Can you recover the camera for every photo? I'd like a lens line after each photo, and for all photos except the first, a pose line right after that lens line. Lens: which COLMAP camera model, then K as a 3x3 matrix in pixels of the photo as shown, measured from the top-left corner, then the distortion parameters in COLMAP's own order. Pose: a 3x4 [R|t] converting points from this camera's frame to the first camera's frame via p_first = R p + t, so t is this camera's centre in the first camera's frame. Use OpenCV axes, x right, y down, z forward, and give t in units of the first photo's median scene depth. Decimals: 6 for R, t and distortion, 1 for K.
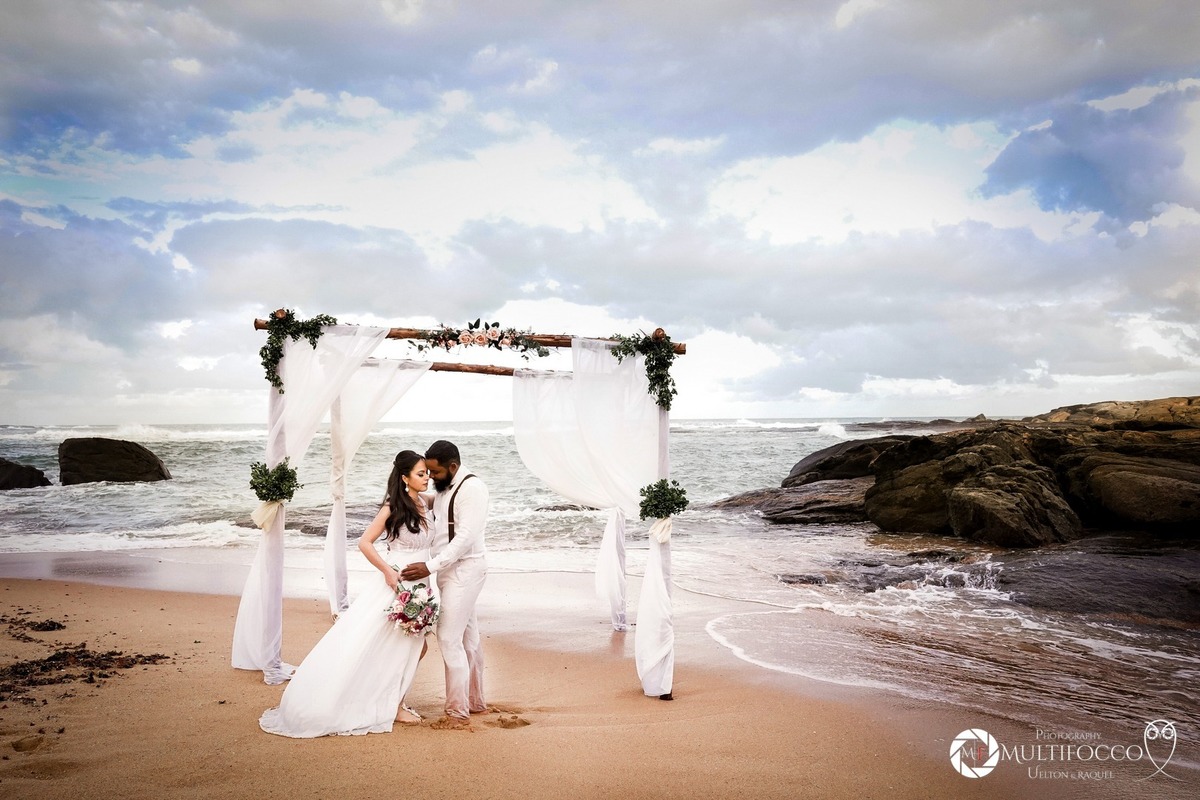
lens RADIAL K [[916.3, 0, 602.2], [0, 916.3, 406.1], [0, 0, 1]] dist [-0.012538, -0.001630]
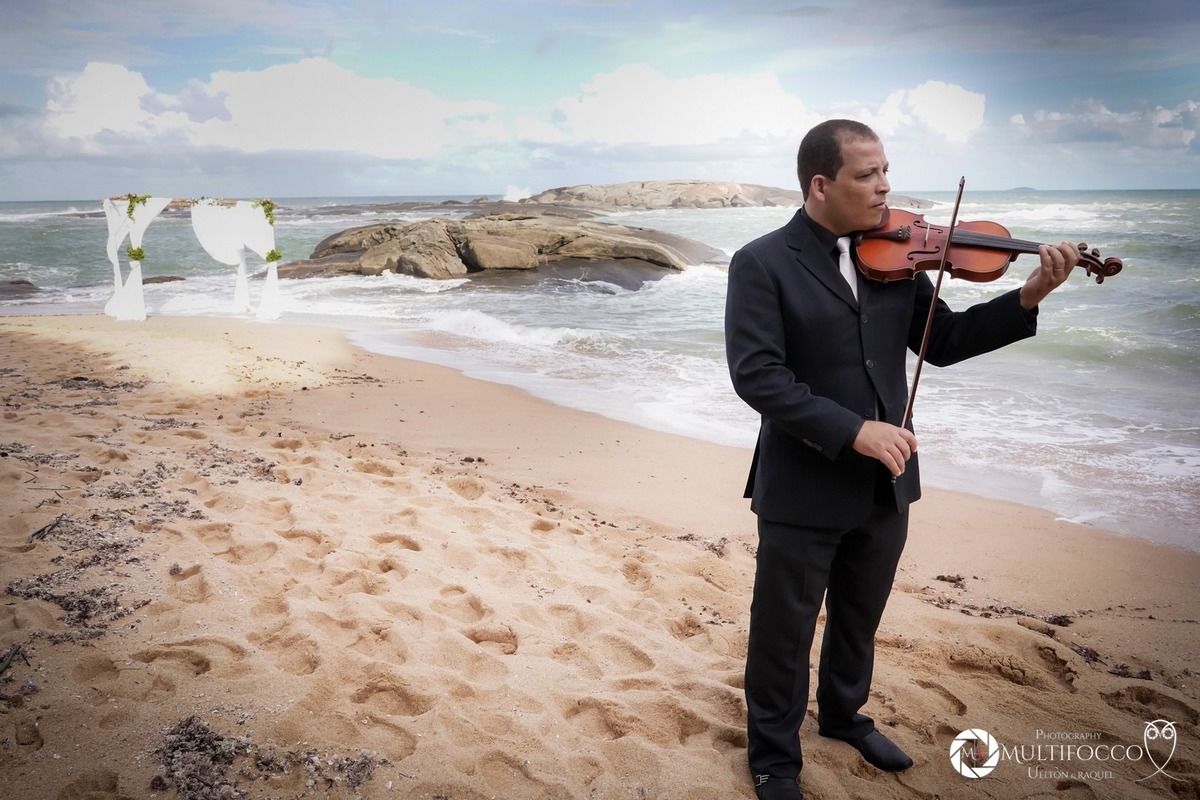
lens RADIAL K [[916.3, 0, 598.6], [0, 916.3, 398.1], [0, 0, 1]] dist [-0.012538, -0.001630]
pose [[0.876886, -0.104720, 0.469153, -0.457990], [-0.004869, 0.973997, 0.226507, -0.128577], [-0.480674, -0.200905, 0.853575, -2.185860]]
